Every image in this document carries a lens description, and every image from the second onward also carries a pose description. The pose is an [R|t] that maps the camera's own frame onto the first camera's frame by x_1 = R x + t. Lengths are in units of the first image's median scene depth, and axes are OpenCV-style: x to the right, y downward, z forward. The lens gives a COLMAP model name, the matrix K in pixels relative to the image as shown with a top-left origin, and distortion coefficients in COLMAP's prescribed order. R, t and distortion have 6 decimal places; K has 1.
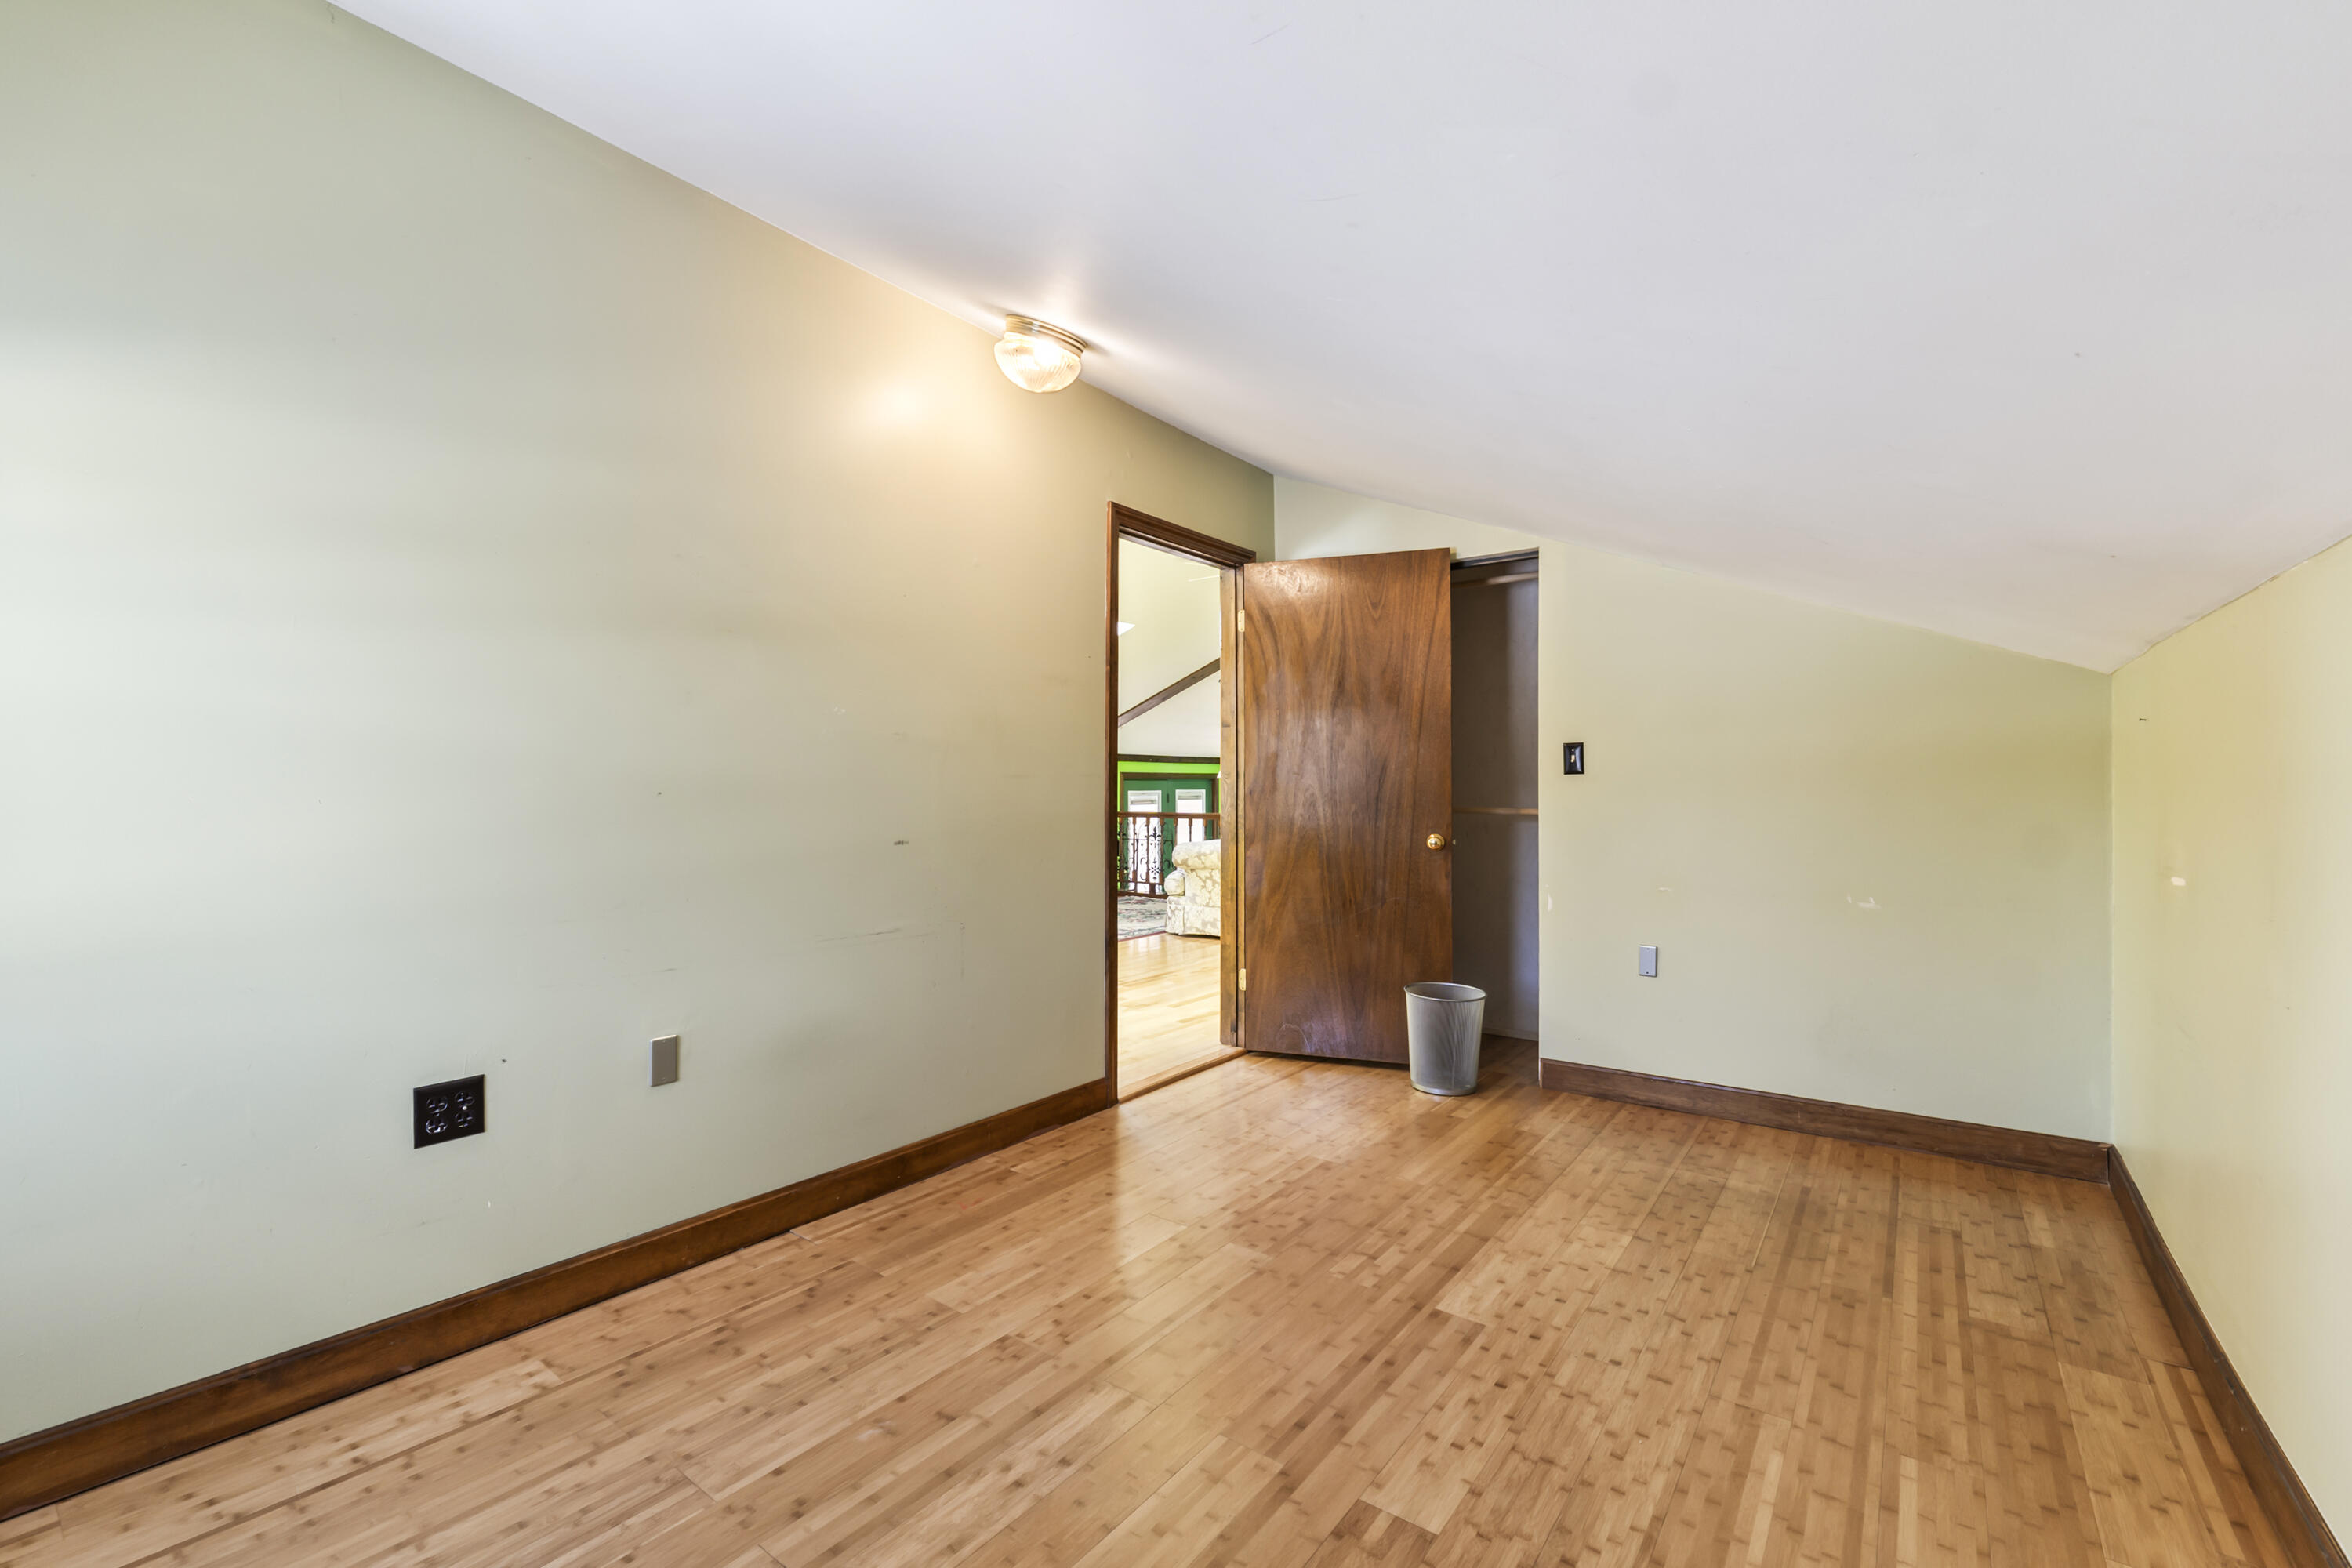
lens RADIAL K [[1006.7, 0, 1173.3], [0, 1006.7, 791.2], [0, 0, 1]] dist [-0.004516, -0.001197]
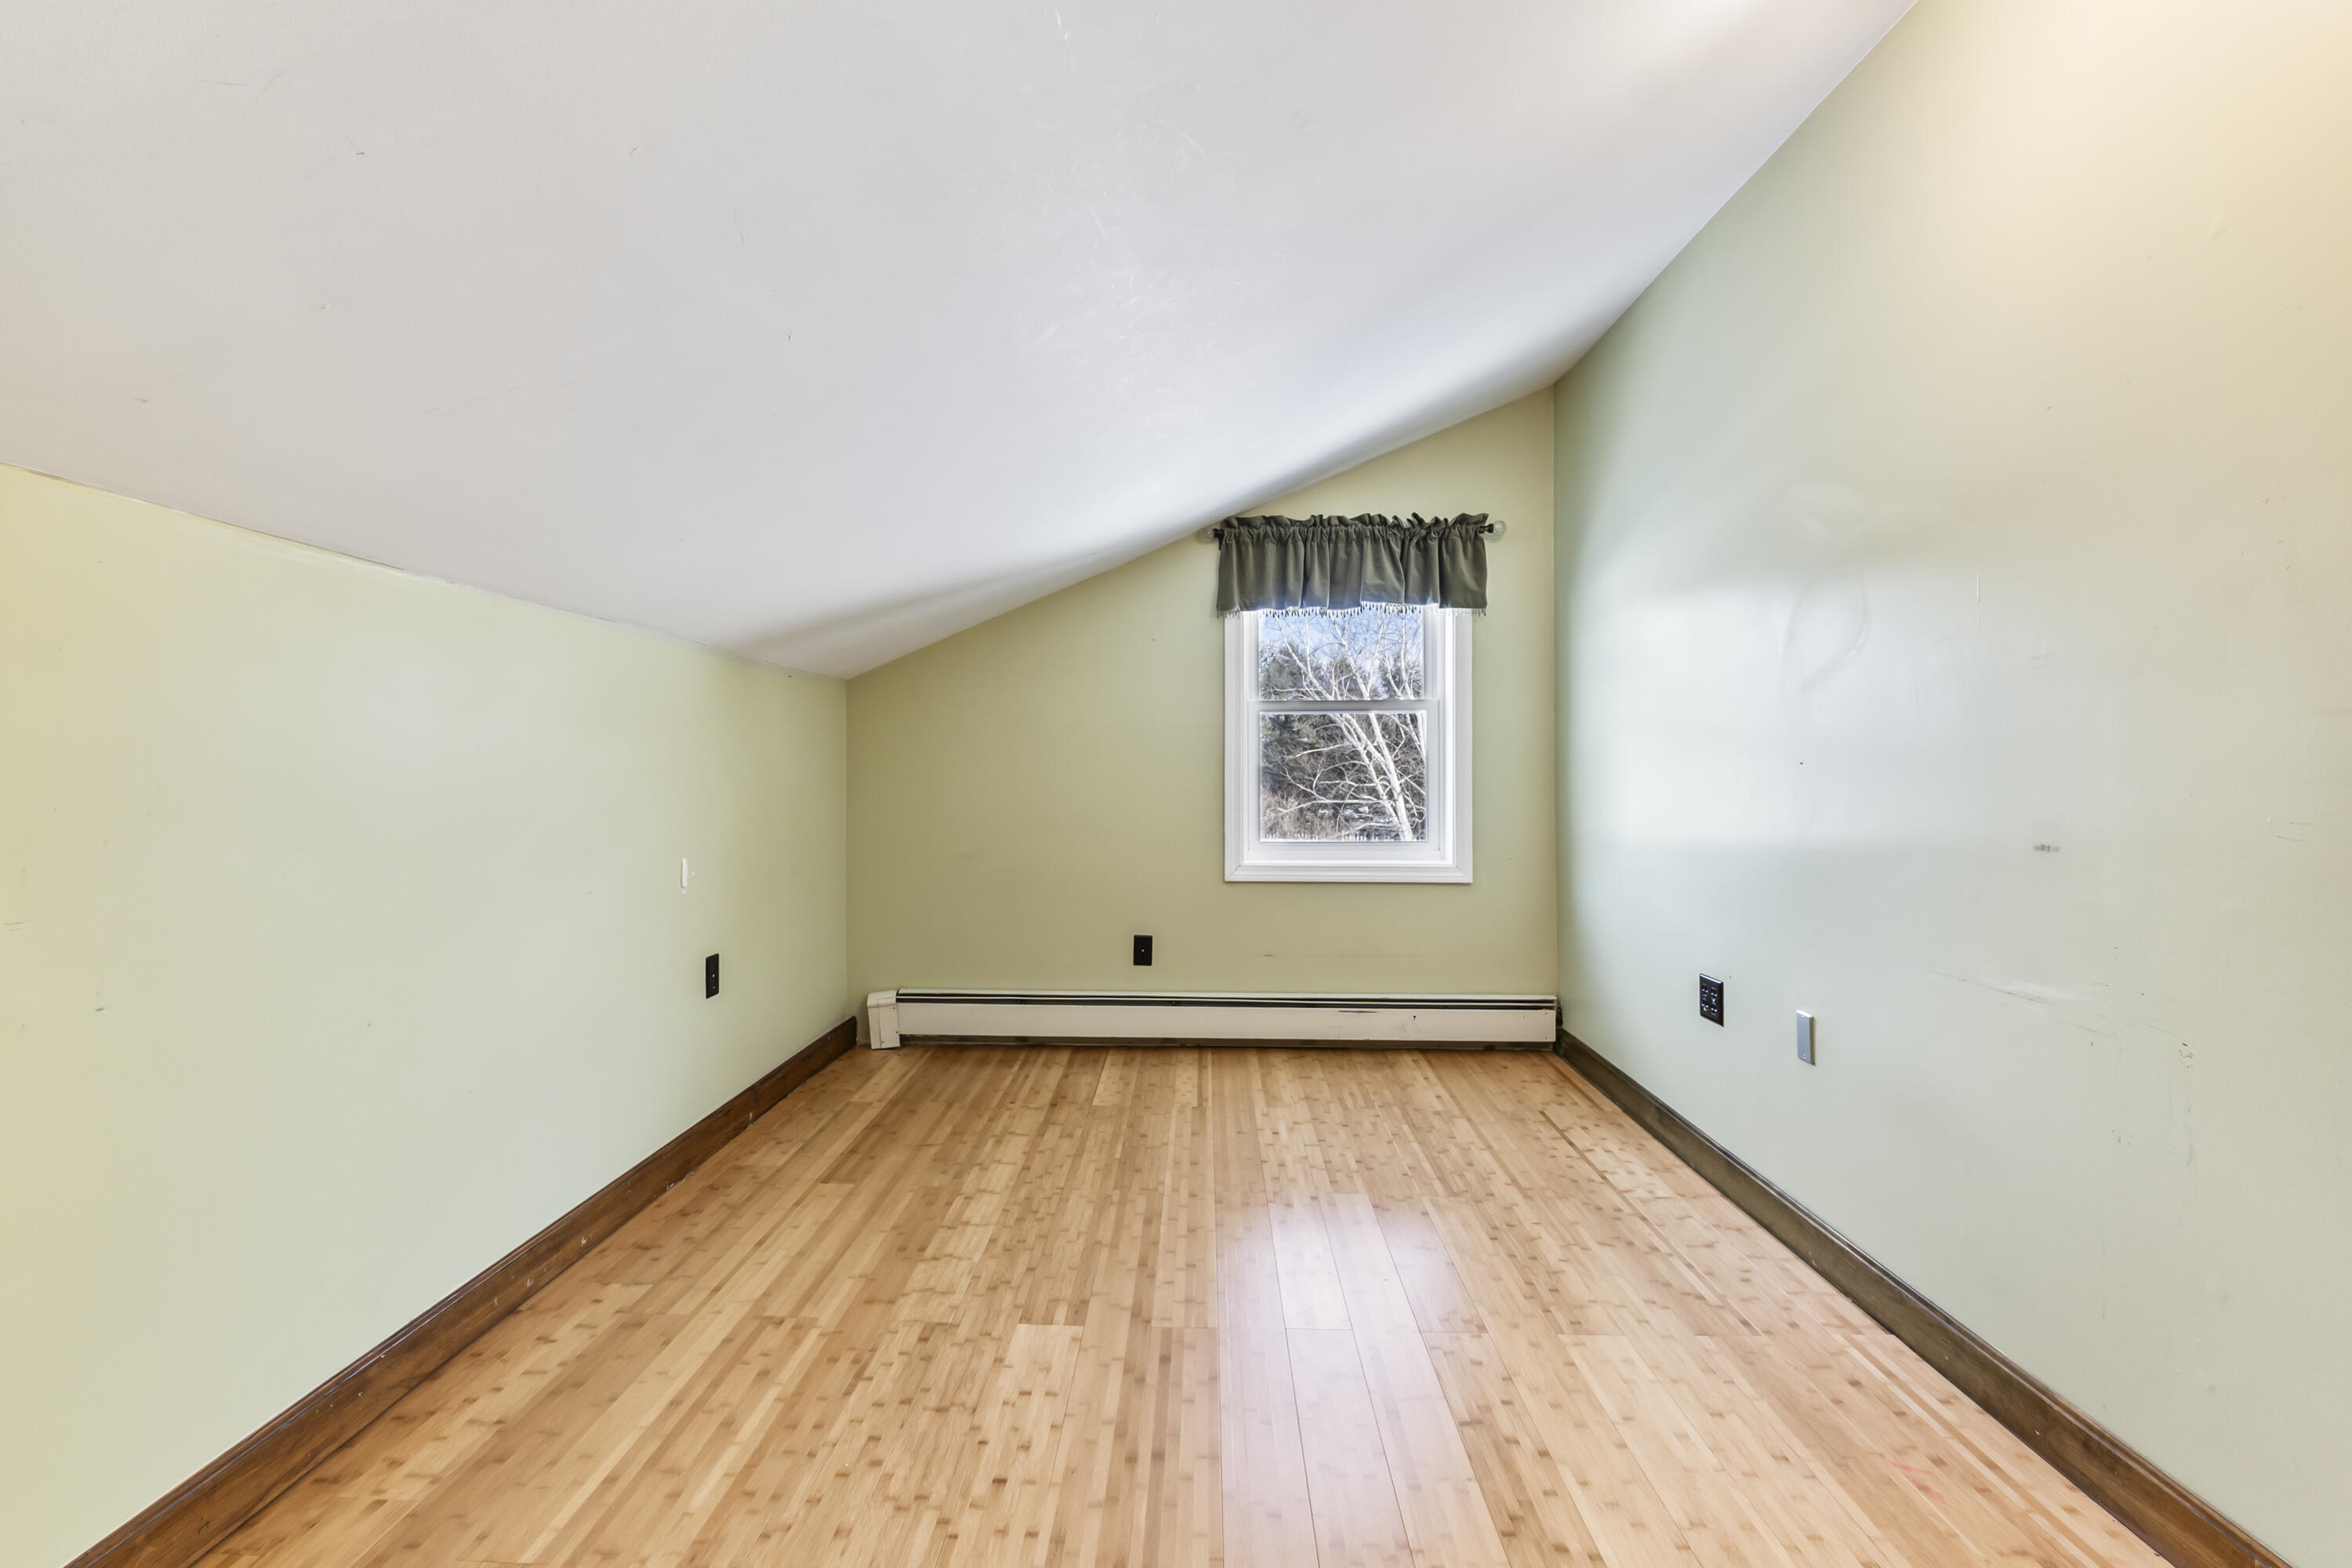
lens RADIAL K [[1006.7, 0, 1165.6], [0, 1006.7, 778.5], [0, 0, 1]] dist [-0.004516, -0.001197]
pose [[-0.825923, 0.000477, -0.563783, 0.735435], [-0.002054, 0.999990, 0.003855, 0.015460], [0.563779, 0.004342, -0.825914, 1.904970]]
